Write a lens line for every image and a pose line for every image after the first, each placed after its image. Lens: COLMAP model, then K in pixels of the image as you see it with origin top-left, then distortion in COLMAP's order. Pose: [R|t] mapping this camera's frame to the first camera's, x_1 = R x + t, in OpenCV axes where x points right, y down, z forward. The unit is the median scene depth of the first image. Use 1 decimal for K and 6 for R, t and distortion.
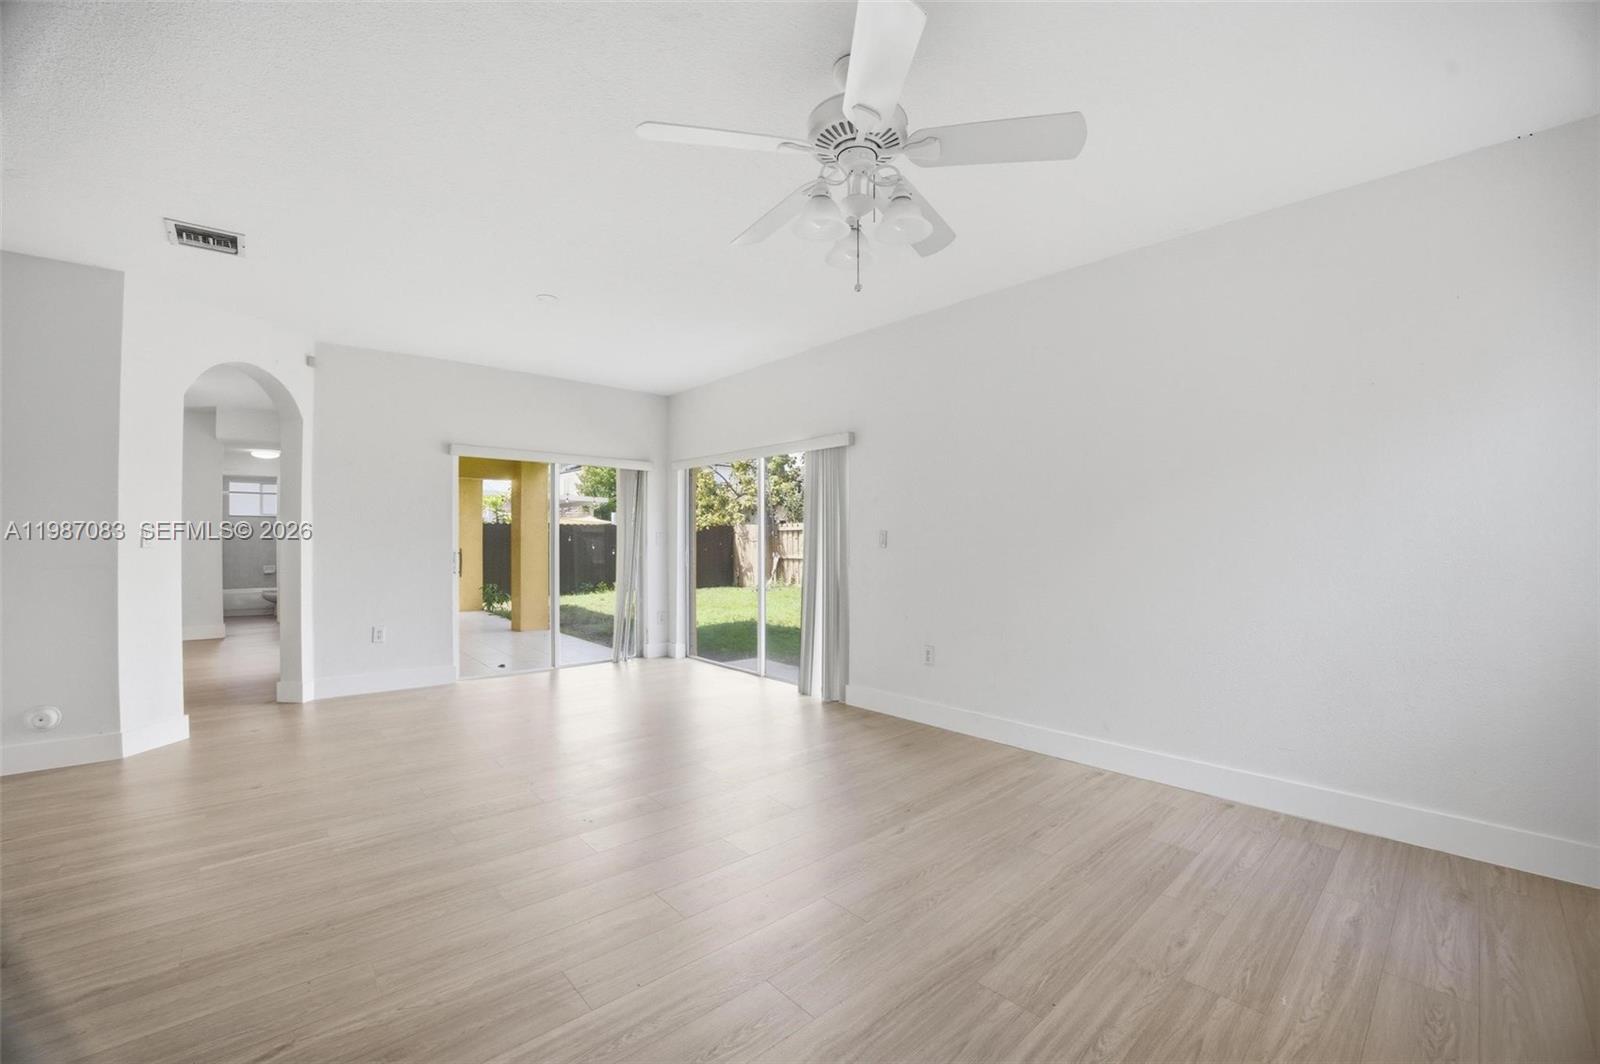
lens RADIAL K [[661.3, 0, 800.0], [0, 661.3, 532.0], [0, 0, 1]] dist [-0.053853, 0.000374]
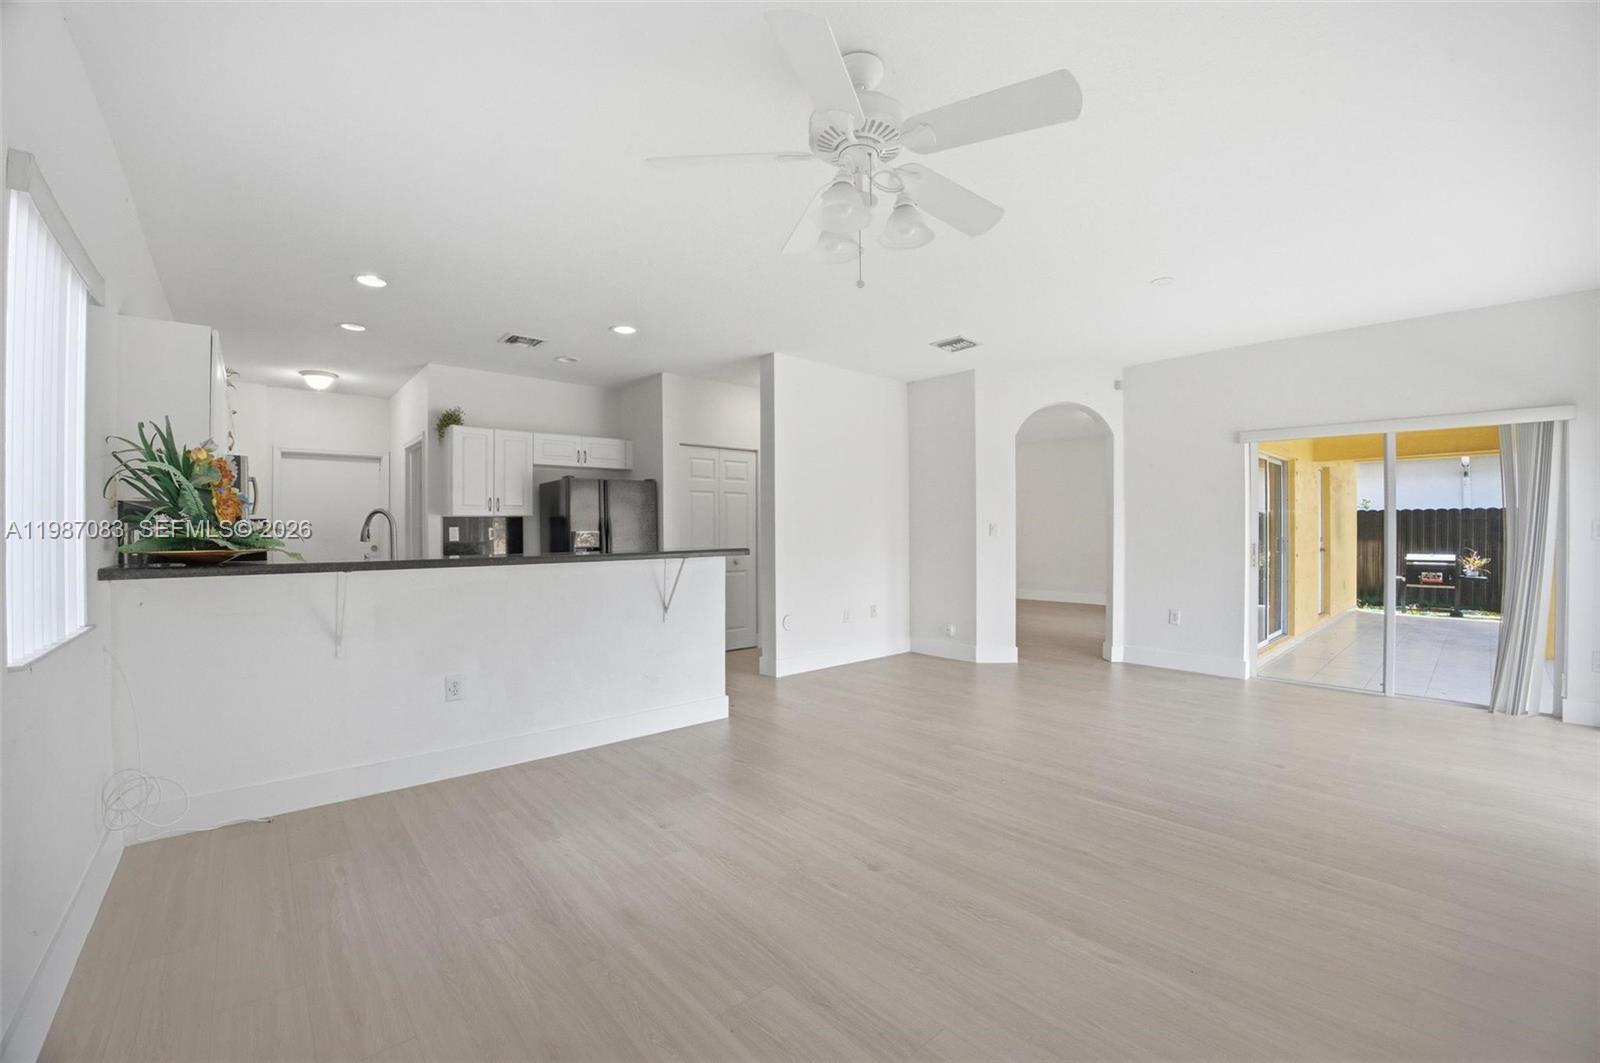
lens RADIAL K [[661.3, 0, 800.0], [0, 661.3, 531.5], [0, 0, 1]] dist [-0.053853, 0.000374]
pose [[-0.030085, 0.003934, -0.999540, 0.491962], [0.011097, 0.999932, 0.003602, 0.002237], [0.999486, -0.010984, -0.030127, 0.416428]]
